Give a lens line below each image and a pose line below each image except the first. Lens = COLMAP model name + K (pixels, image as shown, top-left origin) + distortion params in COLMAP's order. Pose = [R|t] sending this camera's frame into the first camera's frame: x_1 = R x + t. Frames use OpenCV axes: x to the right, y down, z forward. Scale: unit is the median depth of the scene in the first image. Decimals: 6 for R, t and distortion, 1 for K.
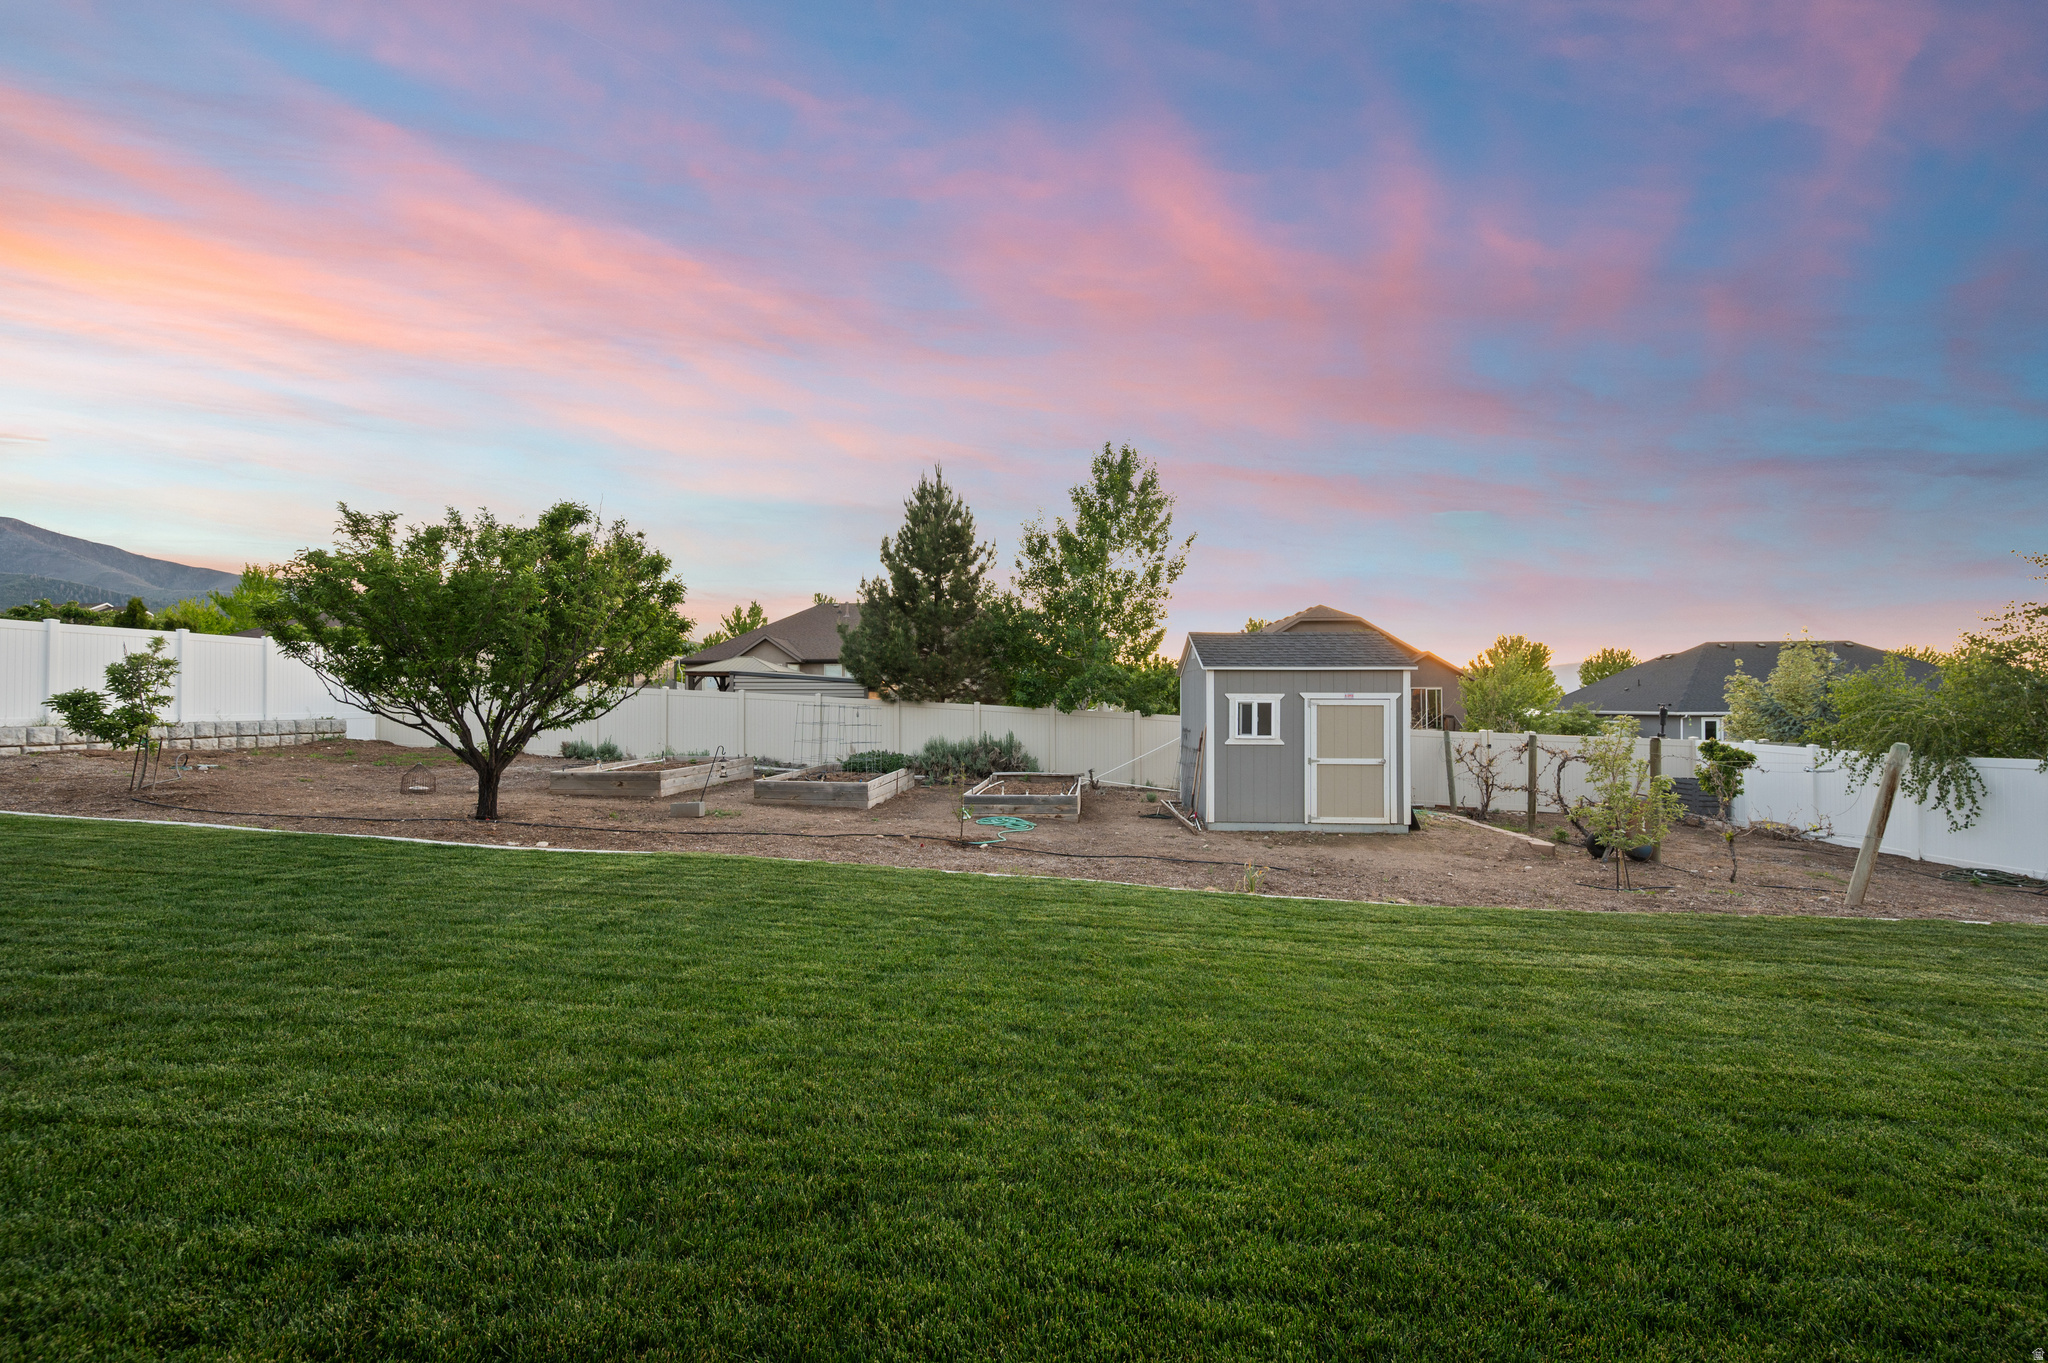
lens RADIAL K [[832.0, 0, 1022.2], [0, 832.0, 681.2], [0, 0, 1]] dist [0.003421, 0.000260]
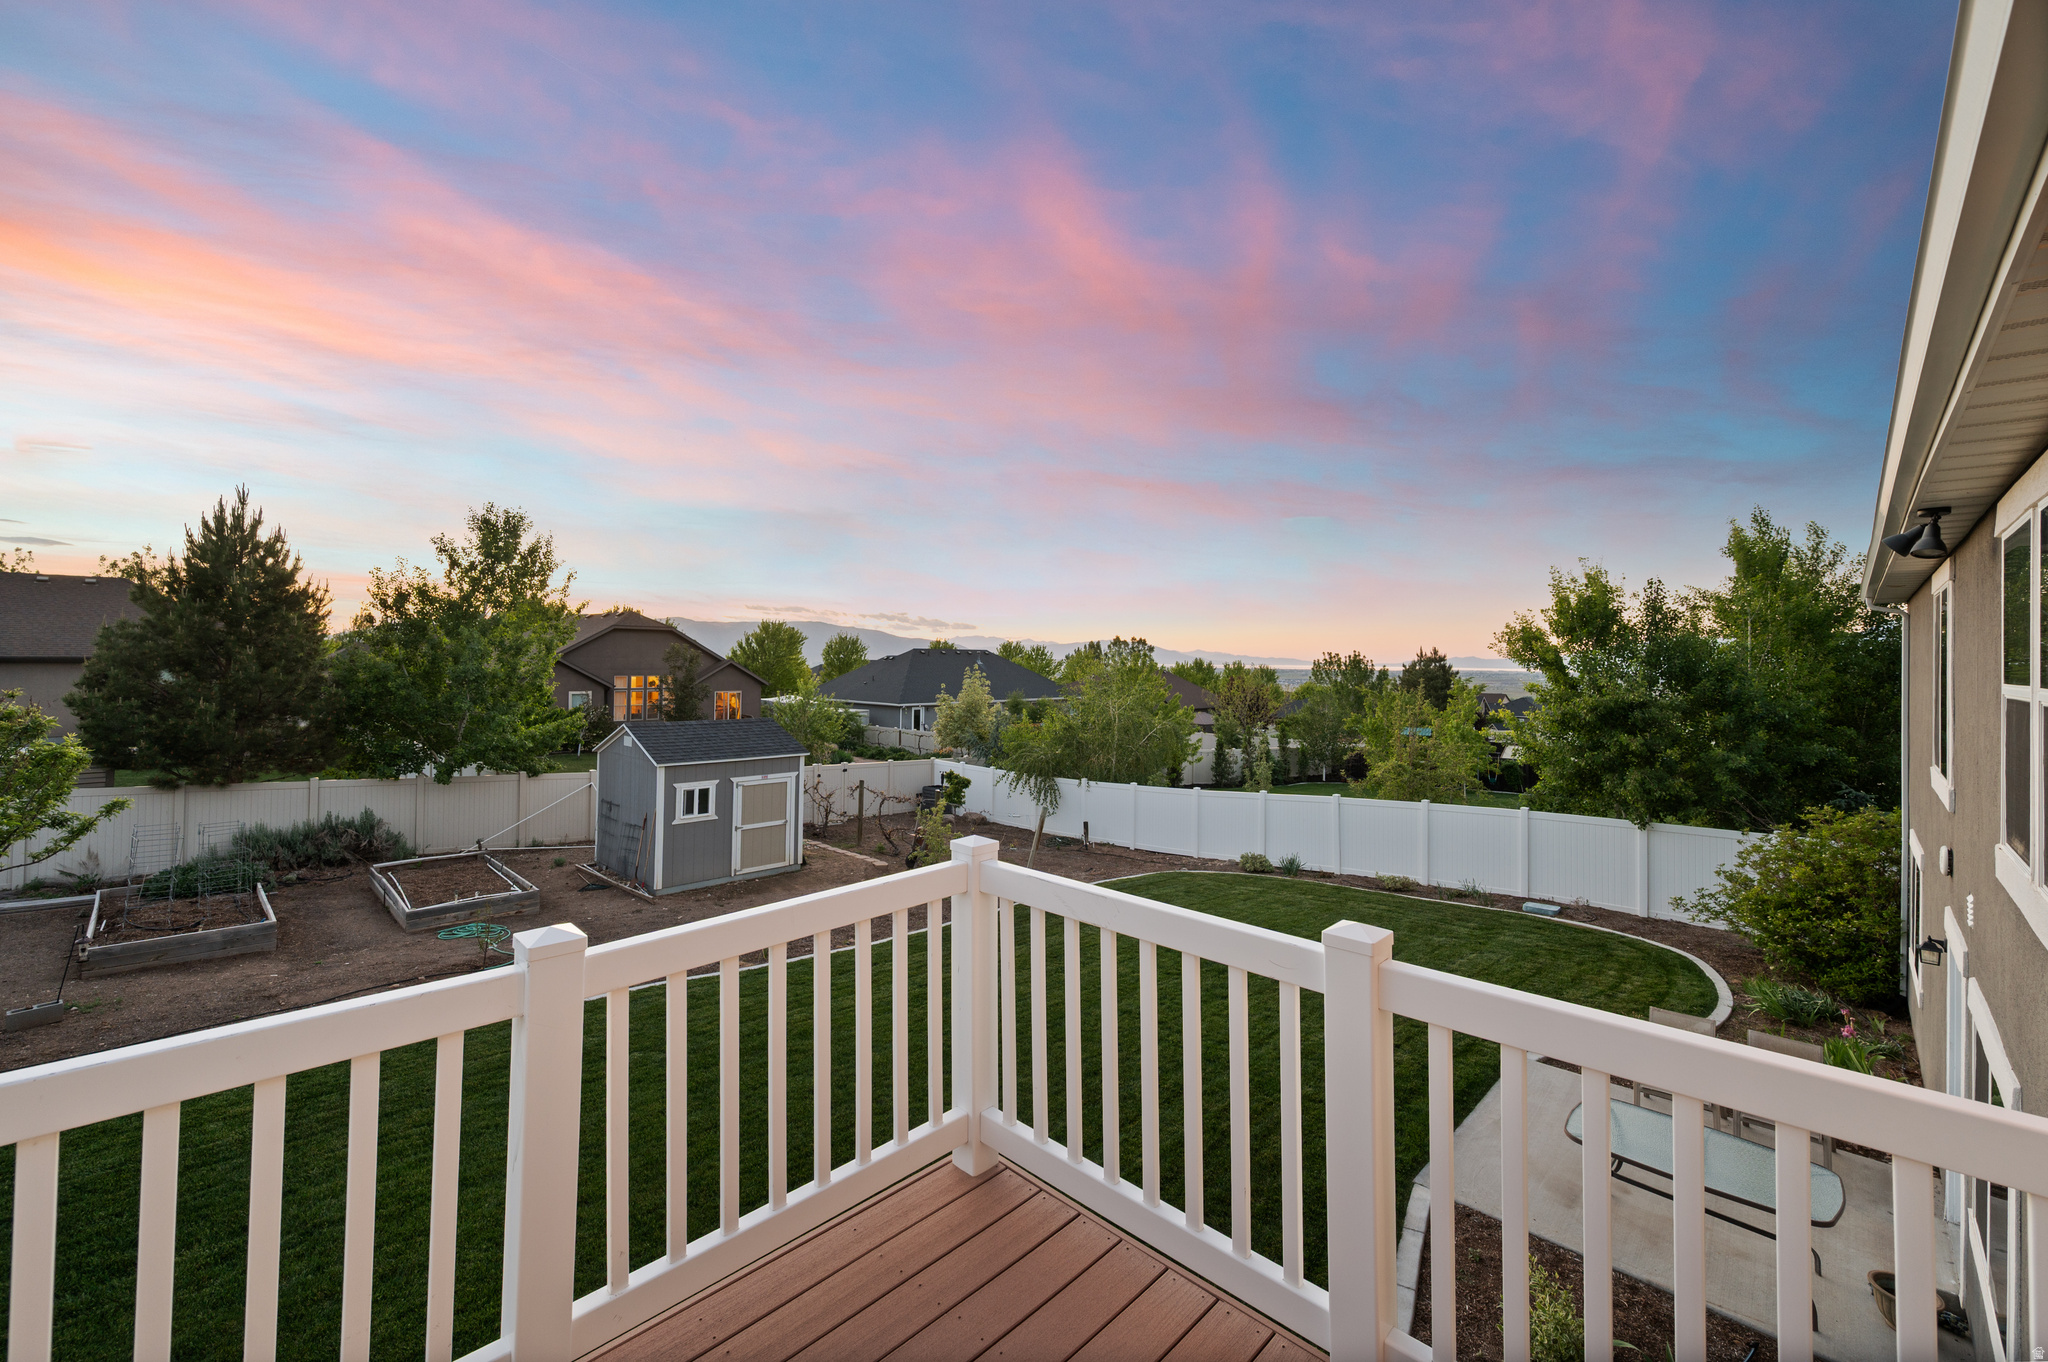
lens RADIAL K [[832.0, 0, 1025.8], [0, 832.0, 666.8], [0, 0, 1]] dist [0.003421, 0.000260]
pose [[0.665777, -0.000959, 0.746150, -0.282137], [-0.019913, 0.999620, 0.019052, -0.164849], [-0.745885, -0.027543, 0.665505, -0.180619]]
